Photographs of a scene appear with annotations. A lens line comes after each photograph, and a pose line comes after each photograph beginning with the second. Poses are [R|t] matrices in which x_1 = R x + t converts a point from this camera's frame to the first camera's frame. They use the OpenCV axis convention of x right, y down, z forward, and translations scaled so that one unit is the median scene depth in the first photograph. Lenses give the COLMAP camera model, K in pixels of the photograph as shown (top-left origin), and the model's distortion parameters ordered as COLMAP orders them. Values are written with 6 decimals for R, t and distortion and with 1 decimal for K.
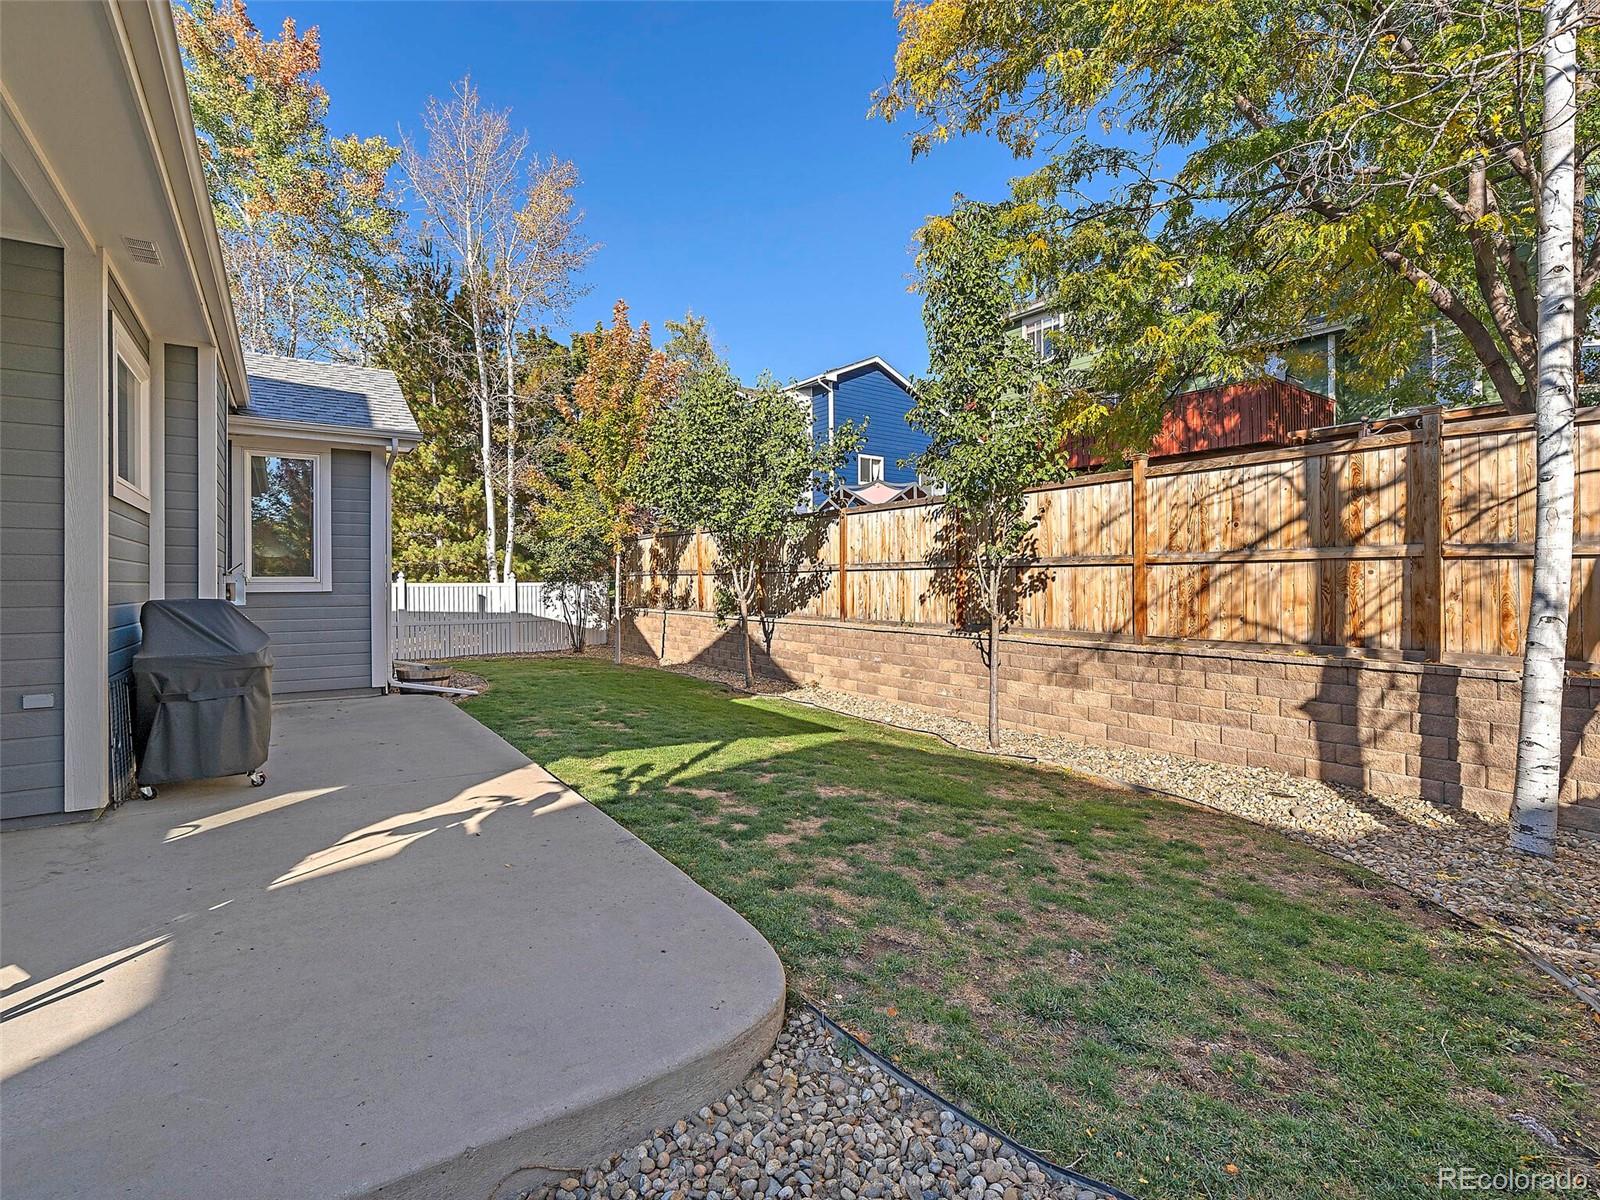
lens RADIAL K [[747.7, 0, 787.8], [0, 747.7, 584.0], [0, 0, 1]] dist [0.000543, -0.000987]
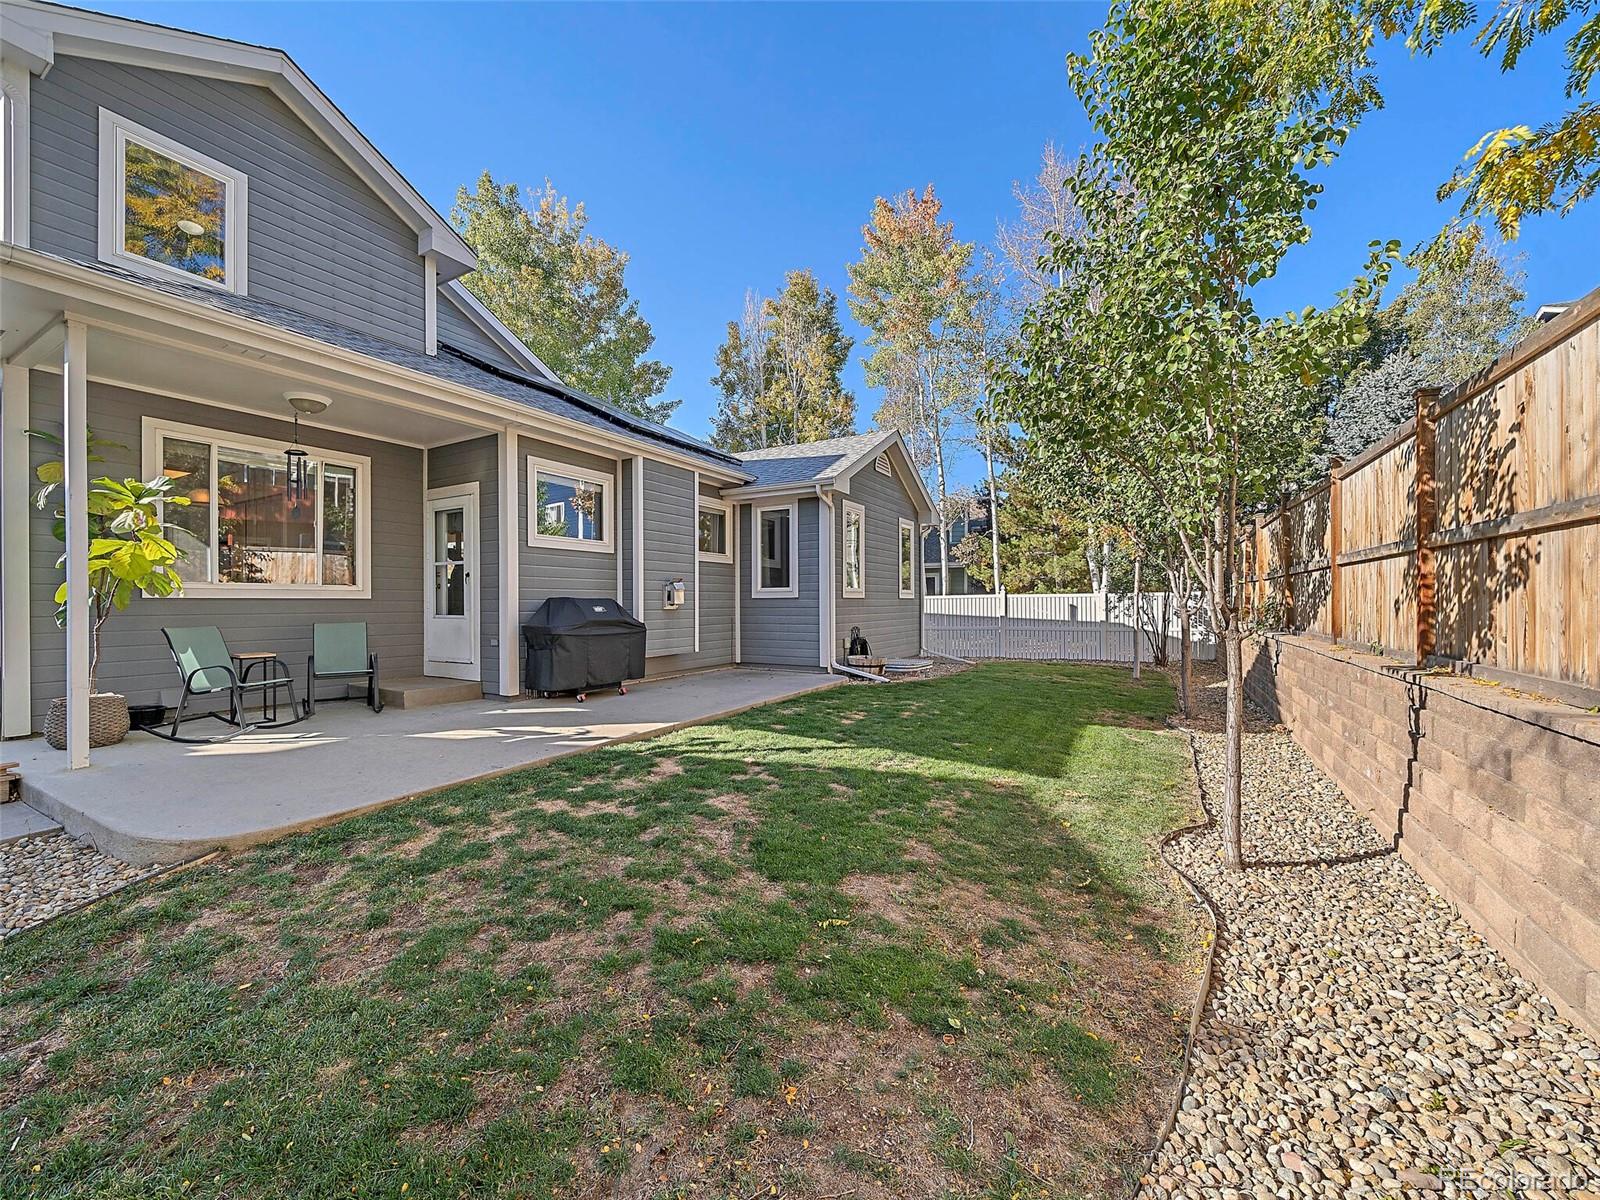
lens RADIAL K [[636.3, 0, 791.6], [0, 636.3, 609.0], [0, 0, 1]] dist [-0.006774, 0.000207]
pose [[0.442881, 0.009821, -0.896527, 0.804331], [0.002310, 0.999924, 0.012095, 0.028221], [0.896578, -0.007428, 0.442824, 0.724207]]
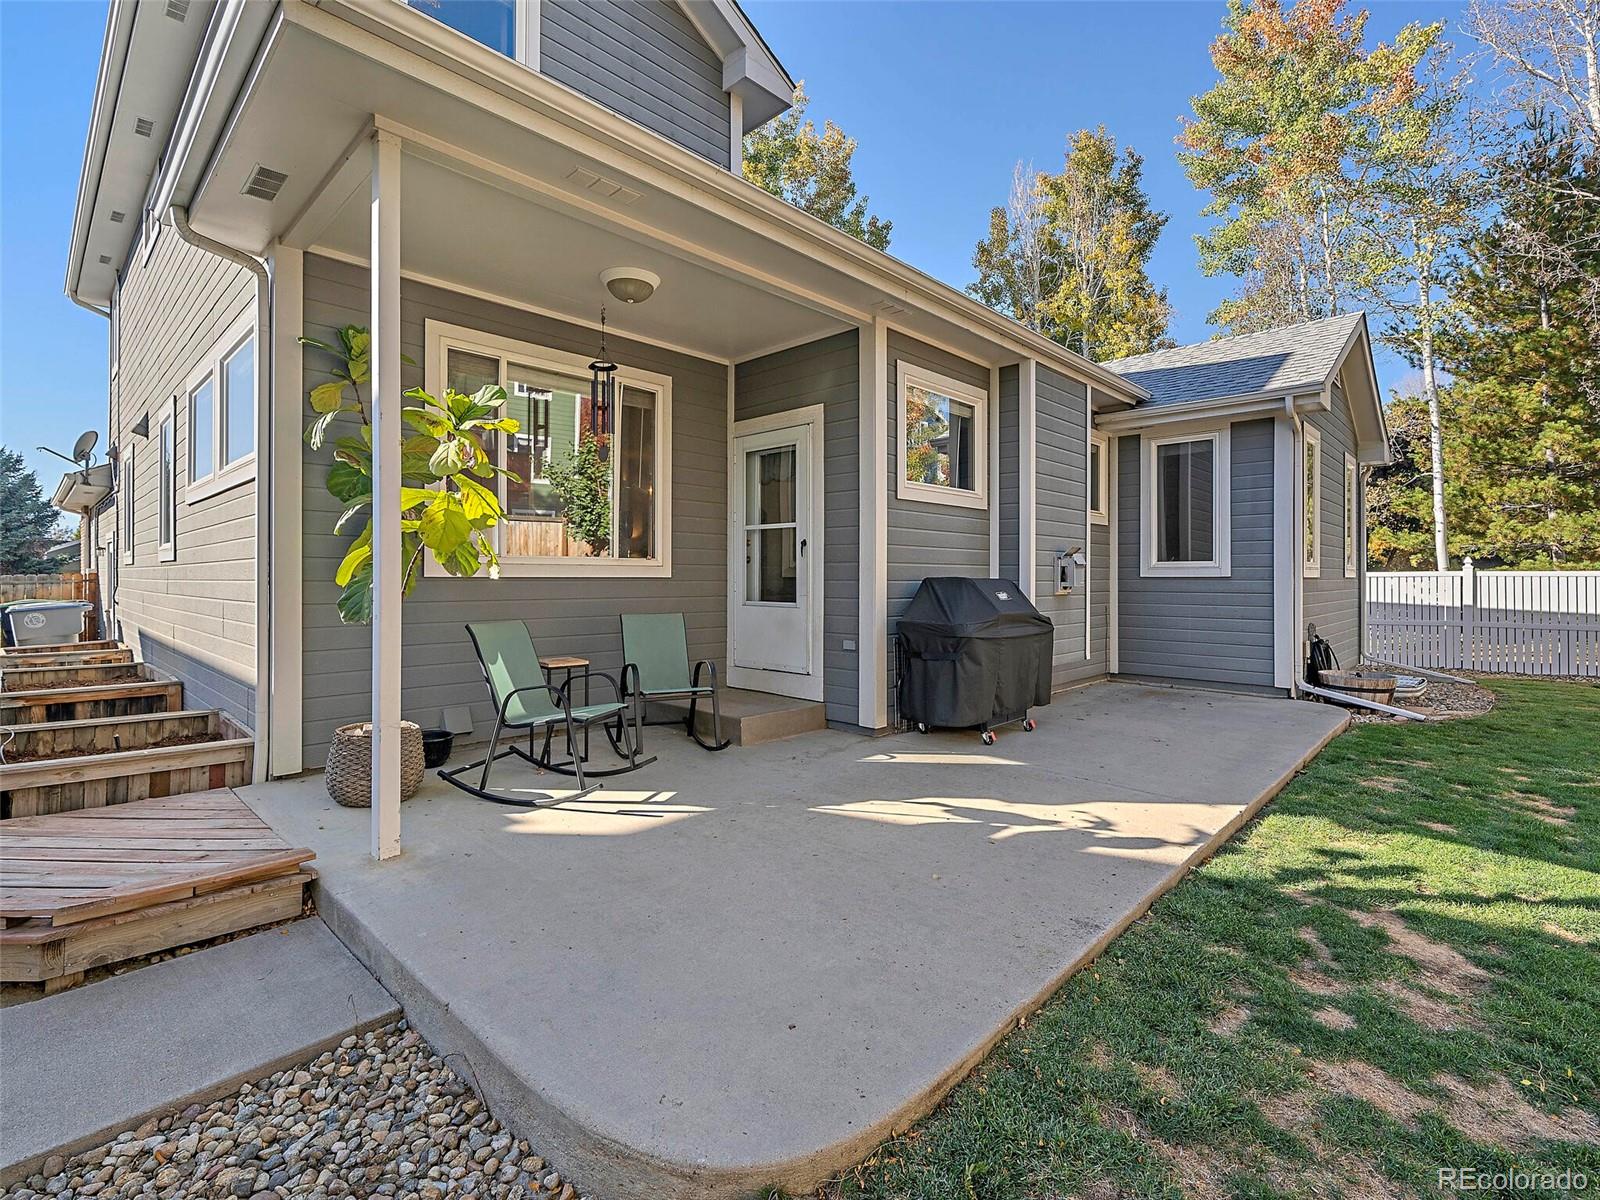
lens RADIAL K [[747.7, 0, 787.8], [0, 747.7, 584.0], [0, 0, 1]] dist [0.000543, -0.000987]
pose [[0.212506, 0.012857, -0.977075, 0.298730], [-0.003318, 0.999917, 0.012435, 0.015049], [0.977154, 0.000599, 0.212532, 0.434050]]
